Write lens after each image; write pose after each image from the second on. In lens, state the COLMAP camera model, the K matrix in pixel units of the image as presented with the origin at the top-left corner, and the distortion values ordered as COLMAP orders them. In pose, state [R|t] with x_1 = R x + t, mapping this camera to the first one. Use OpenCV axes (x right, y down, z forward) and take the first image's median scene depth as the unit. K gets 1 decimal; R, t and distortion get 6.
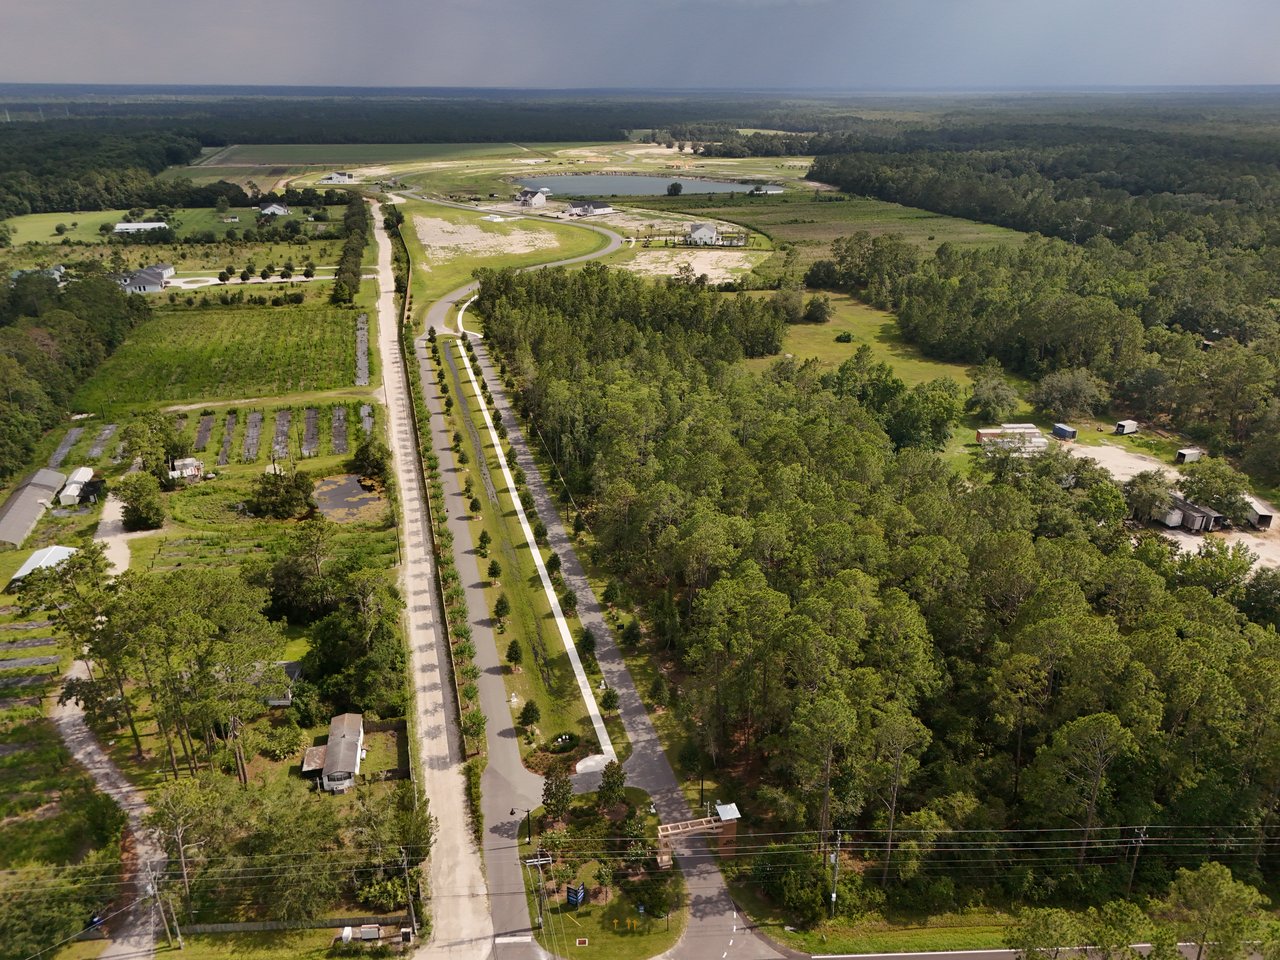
lens RADIAL K [[951.6, 0, 640.0], [0, 951.6, 480.0], [0, 0, 1]] dist [0.061474, -0.053062]
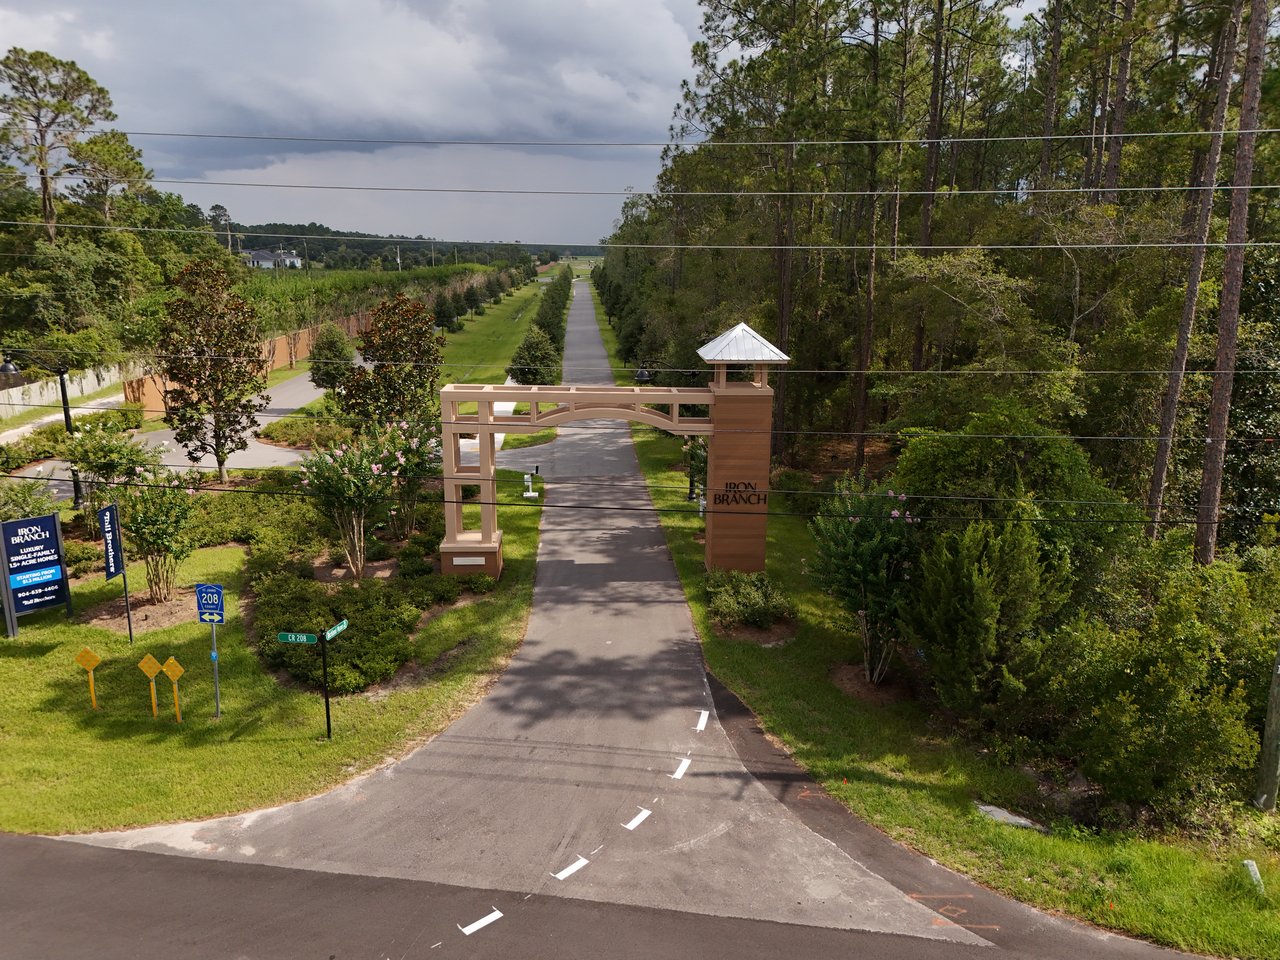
lens RADIAL K [[951.6, 0, 640.0], [0, 951.6, 480.0], [0, 0, 1]] dist [0.061474, -0.053062]
pose [[0.980193, 0.056066, -0.189943, 0.119321], [-0.085697, 0.984725, -0.151570, 0.433819], [0.178543, 0.164845, 0.970025, 0.803806]]
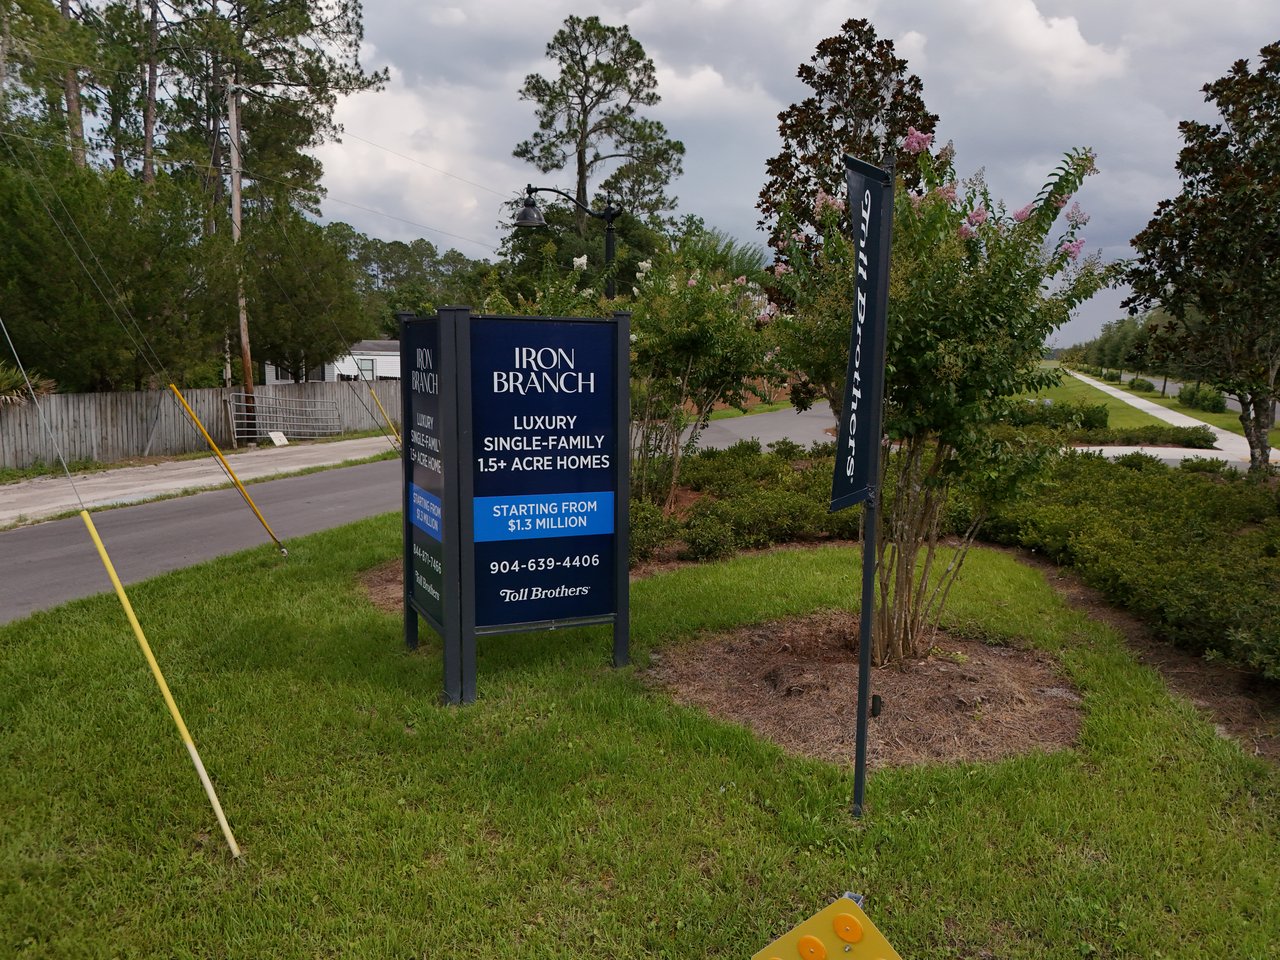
lens RADIAL K [[938.4, 0, 640.0], [0, 938.4, 480.0], [0, 0, 1]] dist [0.055928, -0.052468]
pose [[0.797485, 0.084588, -0.597380, -0.015902], [-0.242672, 0.951473, -0.189232, 0.442682], [0.552385, 0.295877, 0.779313, 0.952748]]
